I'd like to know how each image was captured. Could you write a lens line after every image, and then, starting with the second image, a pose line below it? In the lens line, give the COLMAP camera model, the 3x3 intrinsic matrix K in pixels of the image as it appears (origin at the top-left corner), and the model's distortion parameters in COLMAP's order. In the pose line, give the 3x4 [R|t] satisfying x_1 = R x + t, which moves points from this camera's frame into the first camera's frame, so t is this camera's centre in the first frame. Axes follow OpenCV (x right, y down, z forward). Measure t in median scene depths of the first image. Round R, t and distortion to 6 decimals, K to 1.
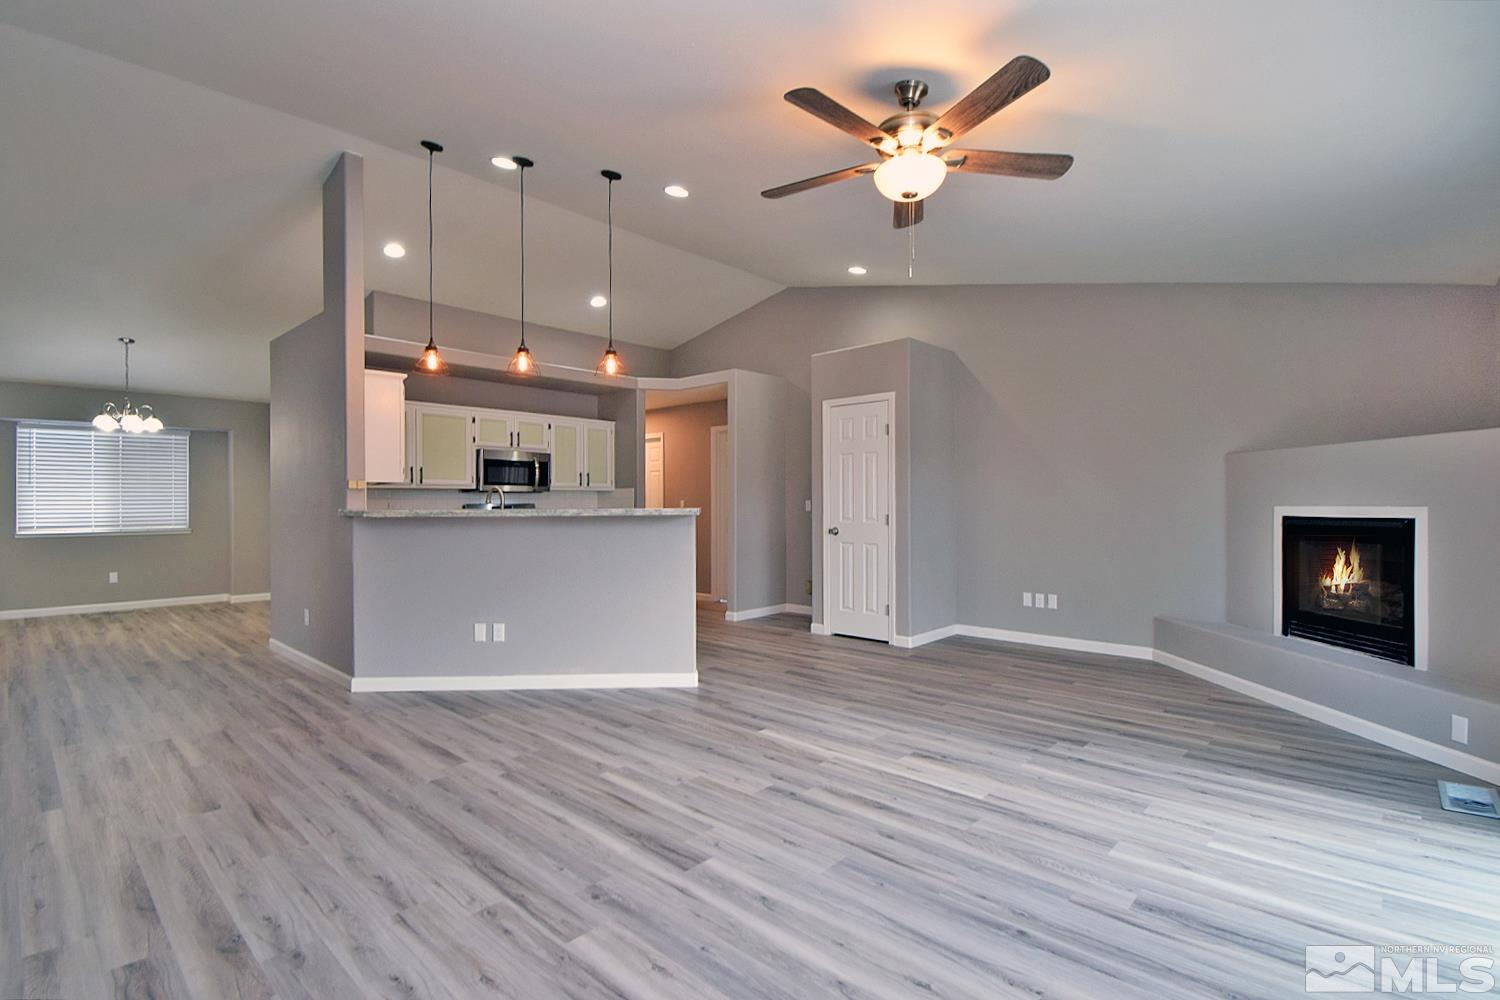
lens RADIAL K [[705.6, 0, 730.4], [0, 705.6, 506.2], [0, 0, 1]] dist [0.015306, -0.024988]
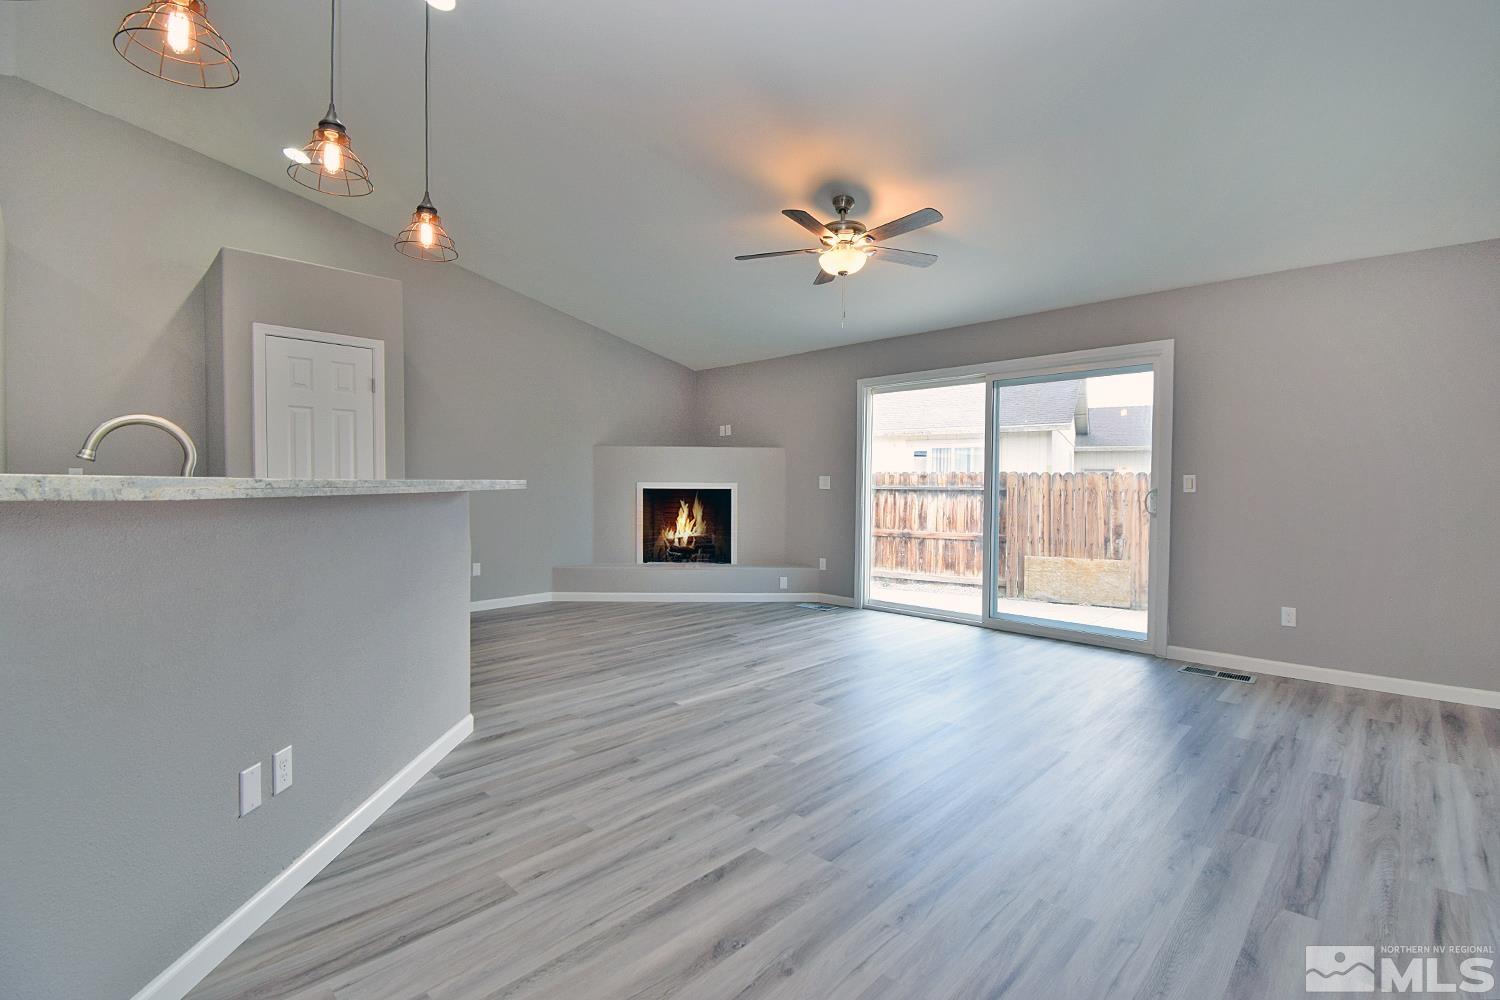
lens RADIAL K [[705.6, 0, 730.4], [0, 705.6, 506.2], [0, 0, 1]] dist [0.015306, -0.024988]
pose [[-0.005894, -0.027206, 0.999612, -0.944091], [-0.002886, 0.999626, 0.027189, 0.011070], [-0.999978, -0.002725, -0.005970, 0.928766]]
